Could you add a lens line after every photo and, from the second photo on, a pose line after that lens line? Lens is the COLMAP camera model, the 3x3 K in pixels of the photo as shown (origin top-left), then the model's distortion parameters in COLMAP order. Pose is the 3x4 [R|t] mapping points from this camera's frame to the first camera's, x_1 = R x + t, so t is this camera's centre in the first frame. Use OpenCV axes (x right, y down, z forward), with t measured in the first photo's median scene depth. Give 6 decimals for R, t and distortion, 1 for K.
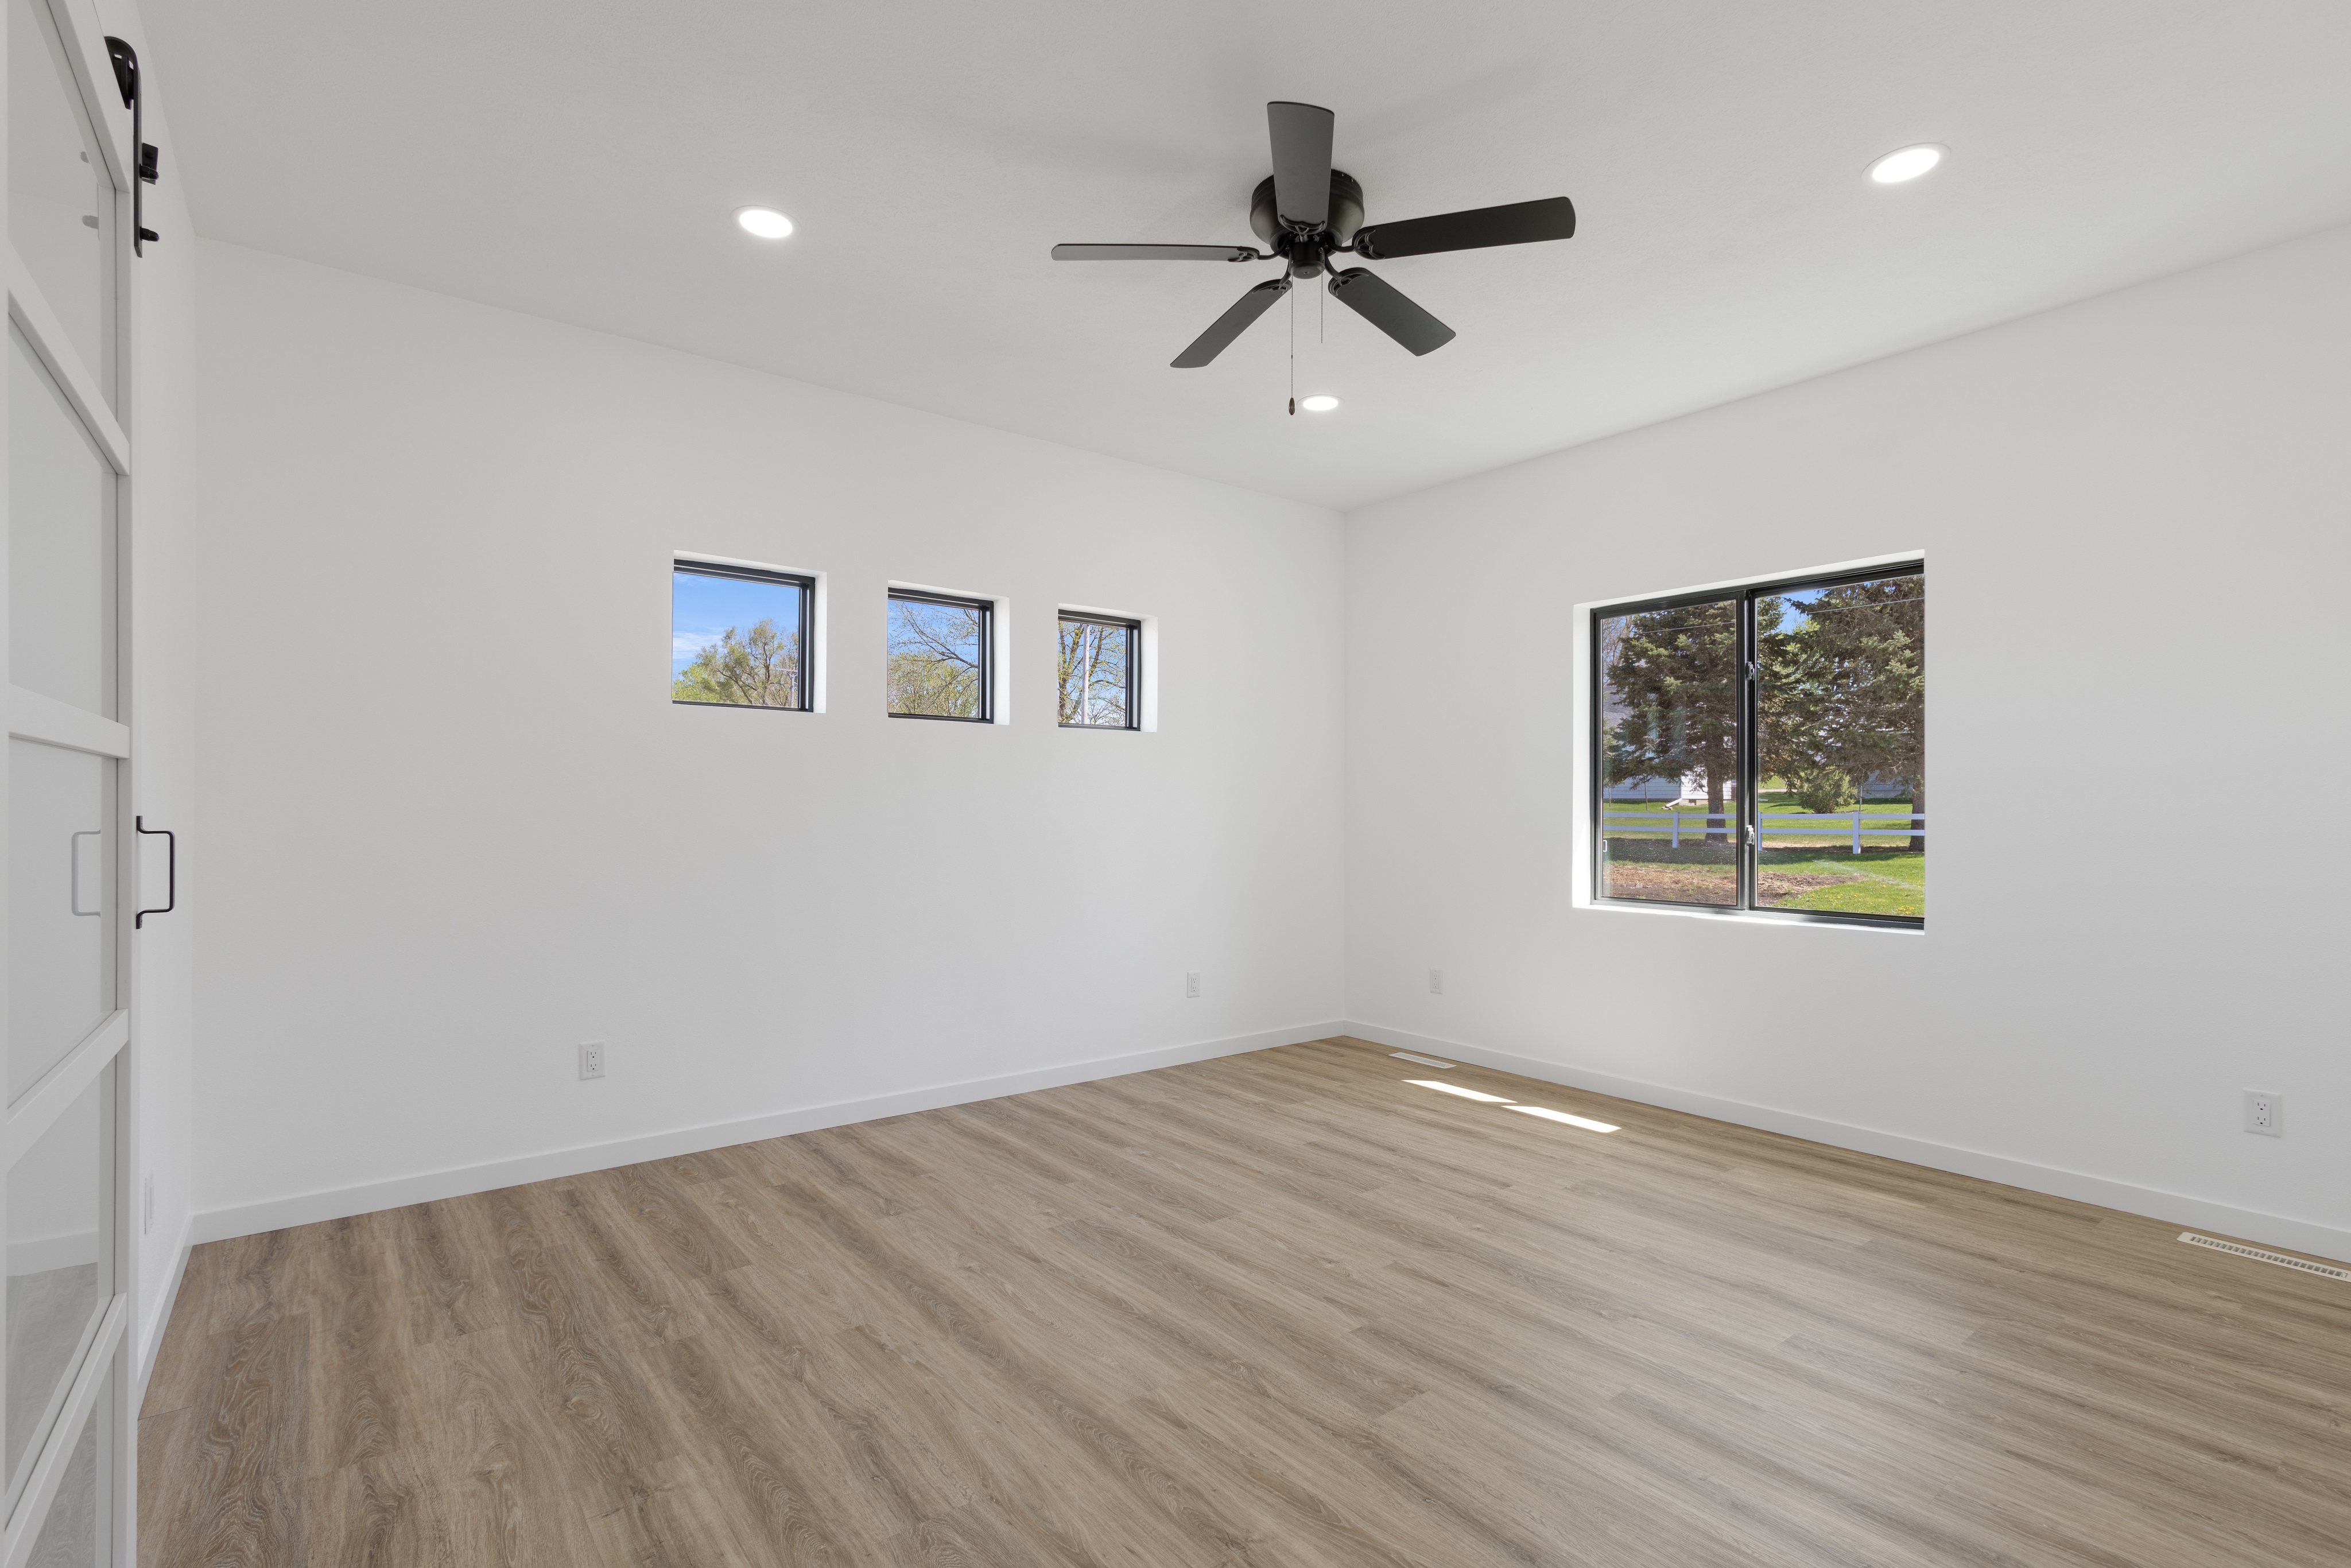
lens RADIAL K [[1086.0, 0, 1166.0], [0, 1086.0, 803.3], [0, 0, 1]] dist [0.002186, 0.001889]
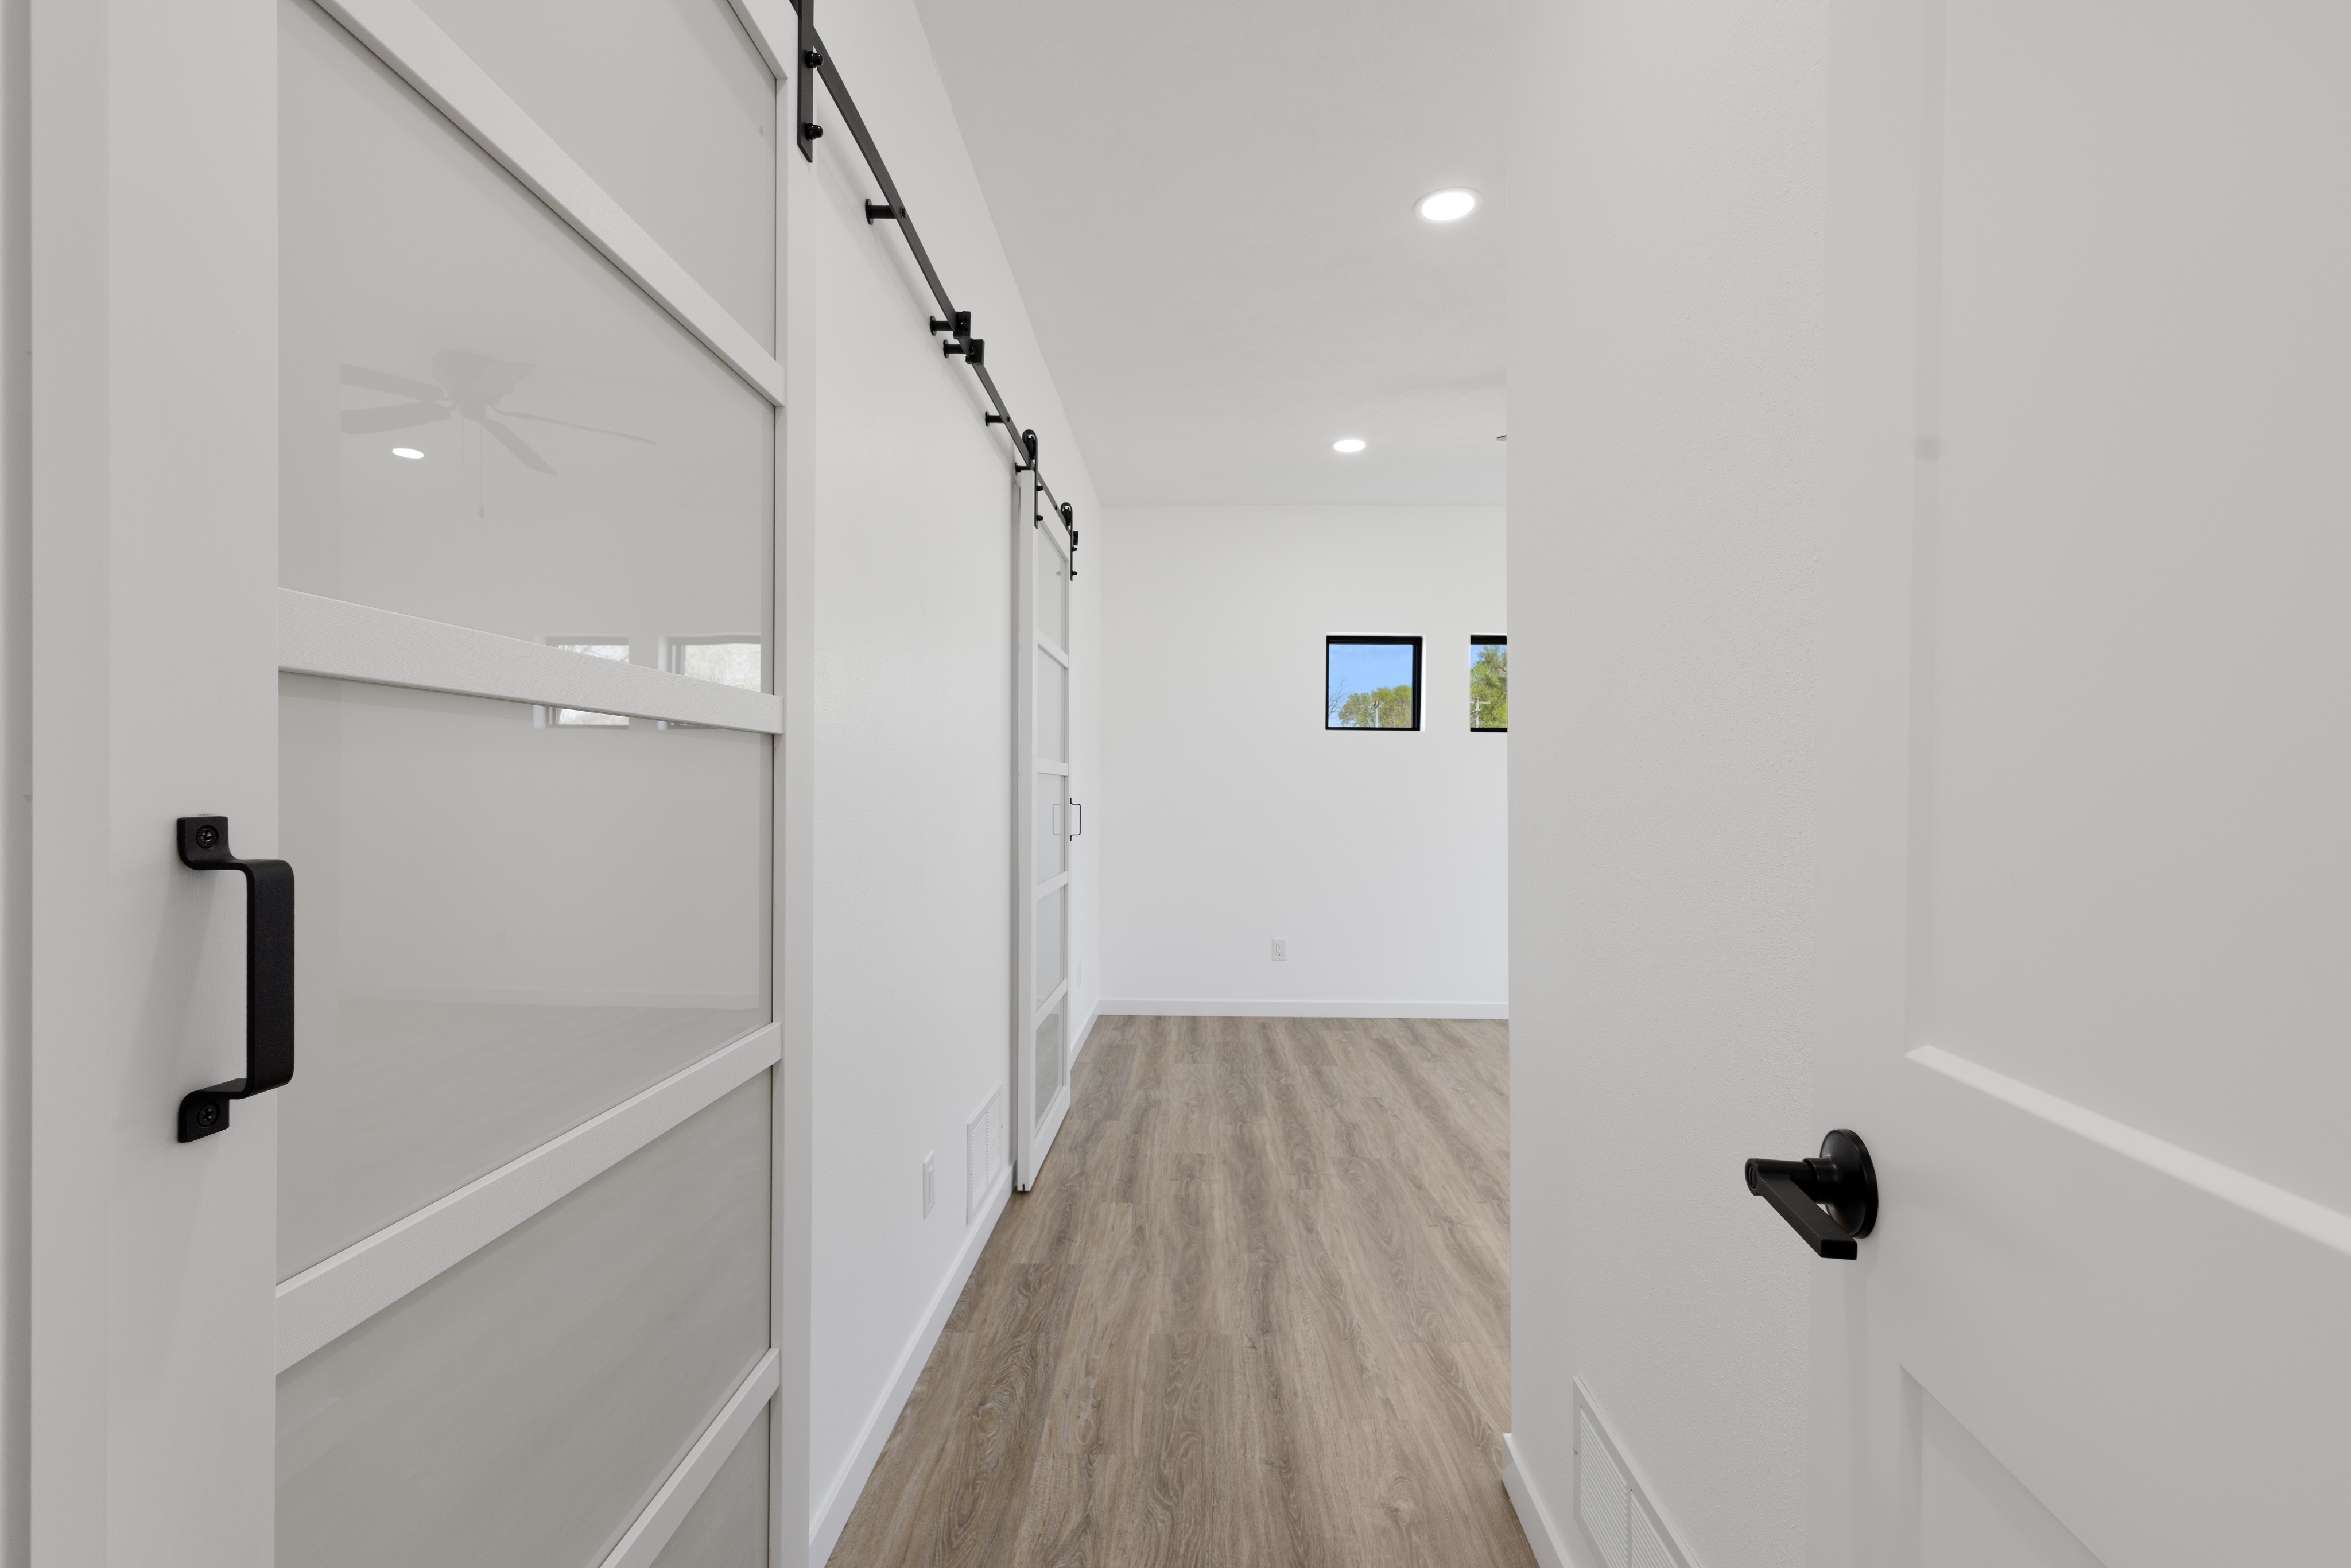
lens RADIAL K [[1086.0, 0, 1172.4], [0, 1086.0, 787.2], [0, 0, 1]] dist [0.002186, 0.001889]
pose [[0.771823, -0.002794, -0.635832, 0.552776], [-0.000937, 0.999984, -0.005533, -0.000547], [0.635837, 0.004866, 0.771808, -0.524248]]
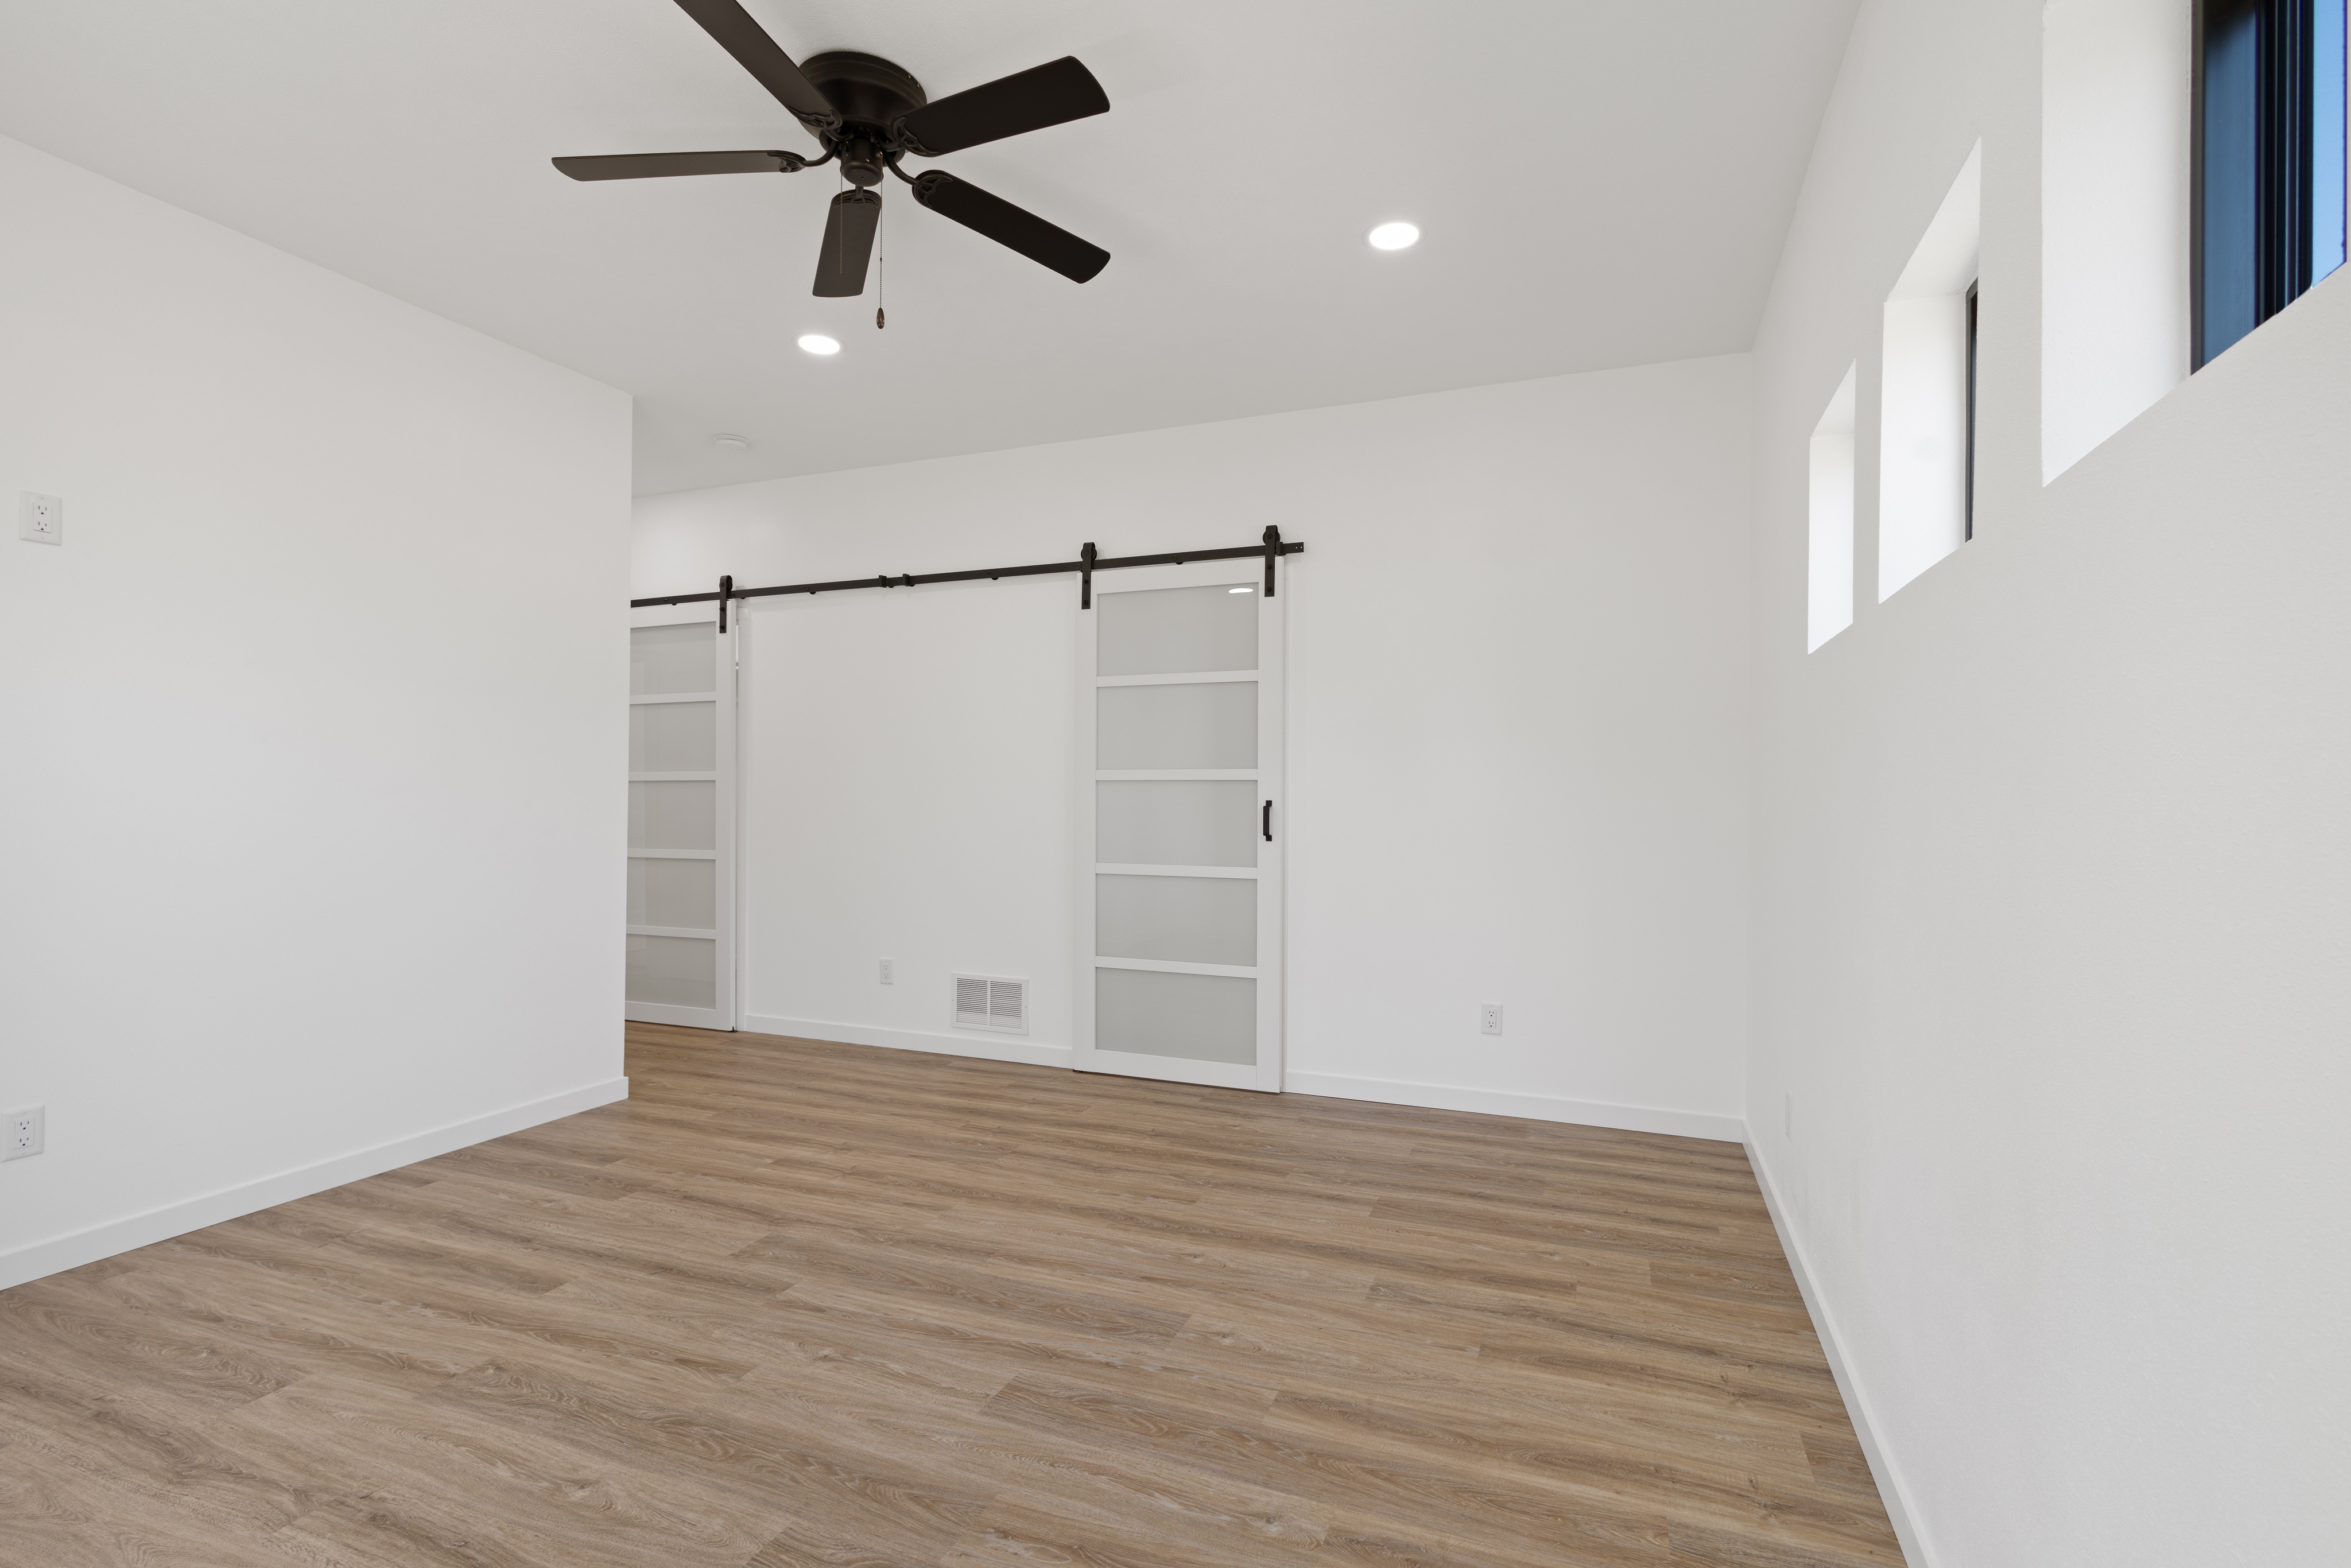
lens RADIAL K [[1086.0, 0, 1180.7], [0, 1086.0, 795.4], [0, 0, 1]] dist [0.002186, 0.001889]
pose [[-0.859218, -0.008045, -0.511546, 0.380256], [-0.005596, 0.999964, -0.006326, 0.010836], [0.511579, -0.002573, -0.859232, 2.043004]]
